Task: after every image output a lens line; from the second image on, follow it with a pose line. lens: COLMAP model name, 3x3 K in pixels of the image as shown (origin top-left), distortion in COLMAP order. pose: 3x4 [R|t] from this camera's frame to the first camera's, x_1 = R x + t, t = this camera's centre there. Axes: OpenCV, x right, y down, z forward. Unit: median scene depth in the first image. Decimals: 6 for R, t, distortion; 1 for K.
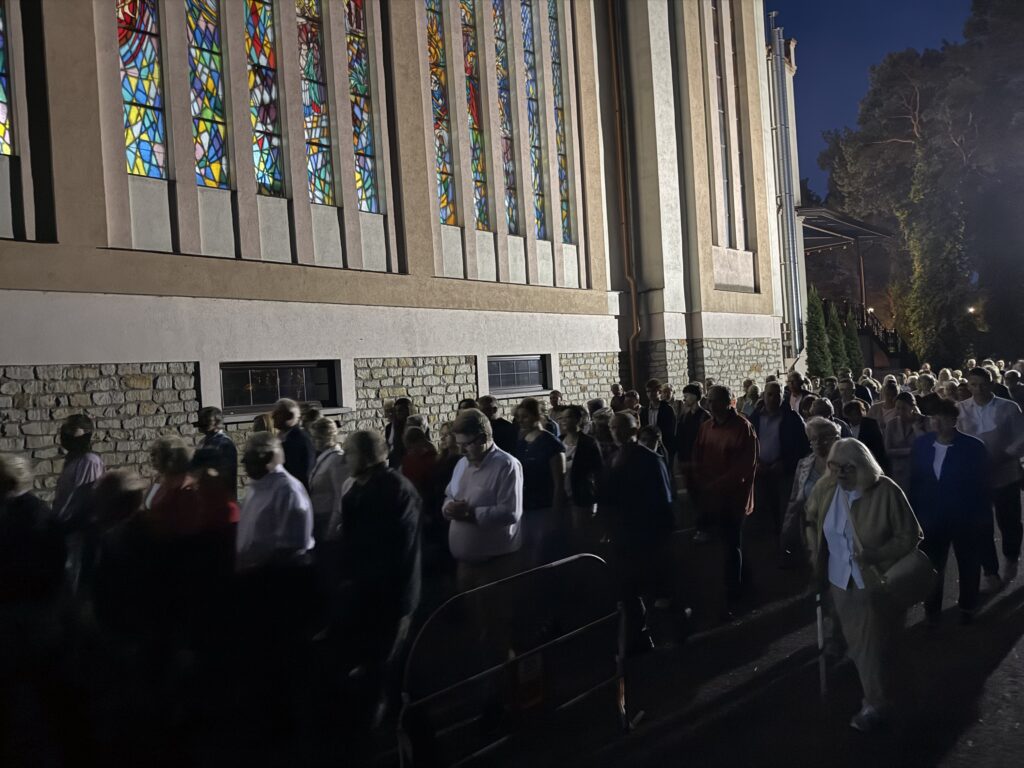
lens RADIAL K [[722.7, 0, 512.0], [0, 722.7, 384.0], [0, 0, 1]] dist [0.072697, -0.102716]
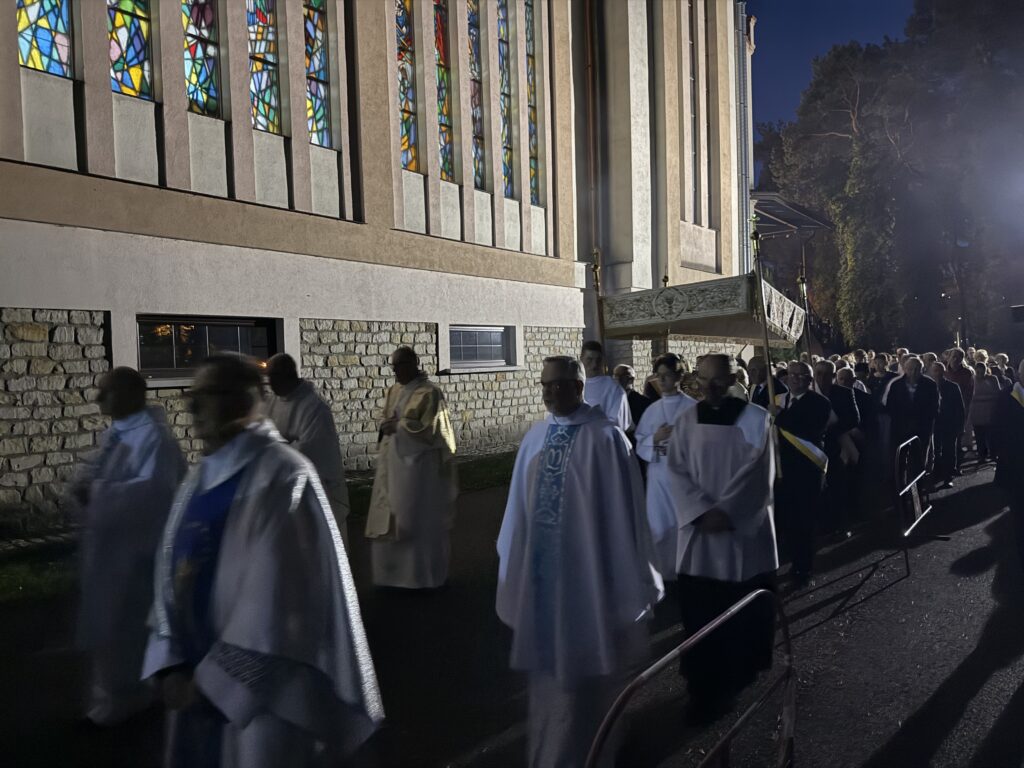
lens RADIAL K [[726.2, 0, 514.8], [0, 726.2, 386.1], [0, 0, 1]] dist [0.020287, -0.021700]
pose [[0.992709, 0.029737, 0.116809, -0.055132], [-0.032866, 0.999148, 0.024947, 0.011962], [-0.115967, -0.028604, 0.992841, 0.106146]]
